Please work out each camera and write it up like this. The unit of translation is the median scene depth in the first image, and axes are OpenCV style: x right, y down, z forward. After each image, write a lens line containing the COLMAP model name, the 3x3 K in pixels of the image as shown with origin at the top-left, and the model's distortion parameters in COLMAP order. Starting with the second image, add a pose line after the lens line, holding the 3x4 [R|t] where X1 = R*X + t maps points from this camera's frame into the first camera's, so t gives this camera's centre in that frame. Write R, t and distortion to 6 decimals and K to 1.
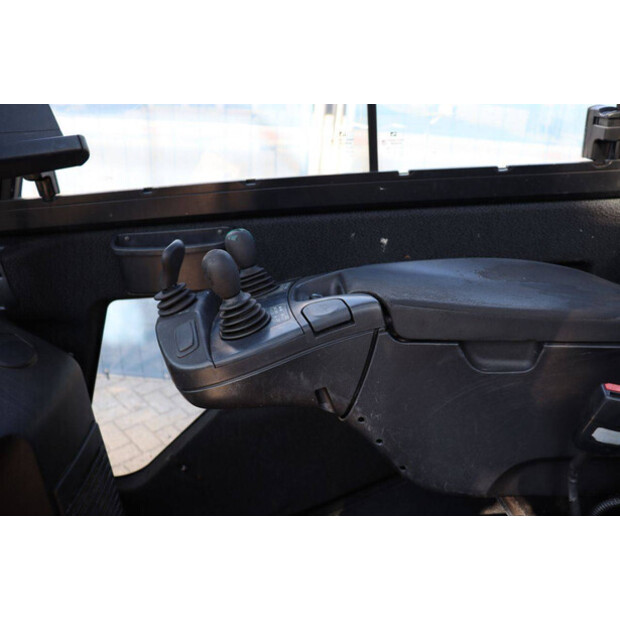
lens RADIAL K [[502.3, 0, 314.2], [0, 502.3, 308.7], [0, 0, 1]] dist [-0.135075, 0.092544]
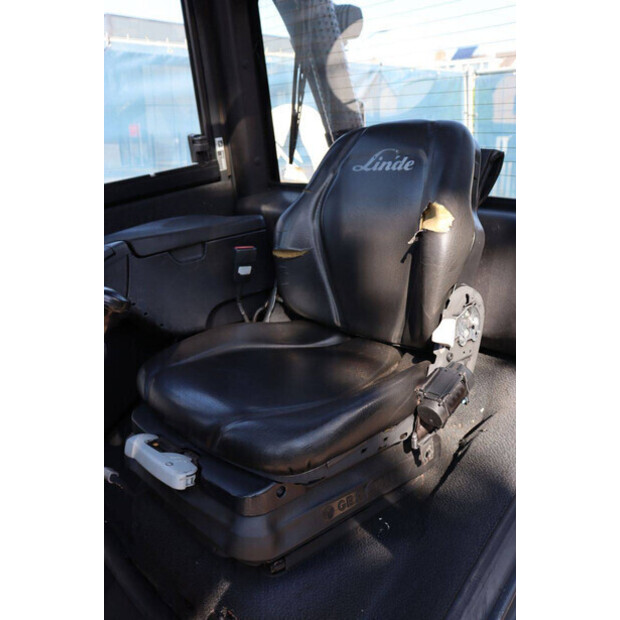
lens RADIAL K [[573.8, 0, 314.5], [0, 573.8, 312.0], [0, 0, 1]] dist [-0.034514, 0.000000]
pose [[0.755373, -0.269202, 0.597446, -0.526925], [0.324194, 0.945850, 0.016298, 0.328452], [-0.569482, 0.181377, 0.801744, -0.868816]]
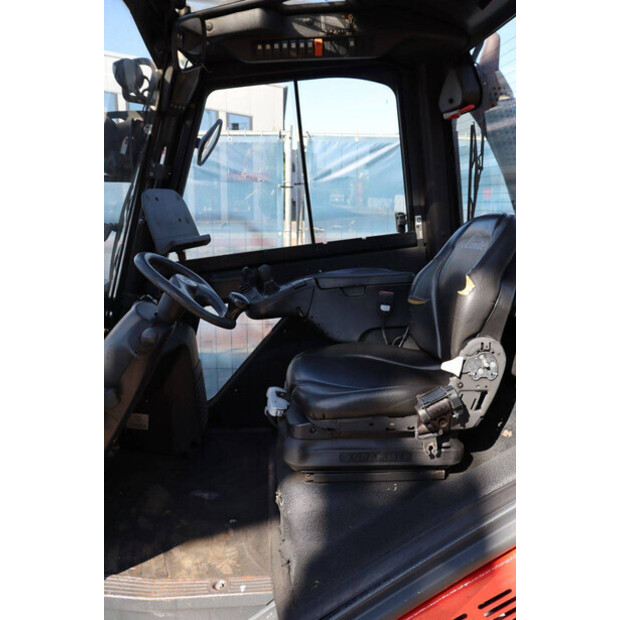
lens RADIAL K [[573.8, 0, 310.5], [0, 573.8, 307.9], [0, 0, 1]] dist [-0.034514, 0.000000]
pose [[0.997176, -0.064642, 0.038242, -0.031054], [0.071291, 0.974863, -0.211090, 0.684002], [-0.023635, 0.213220, 0.976718, -1.854618]]
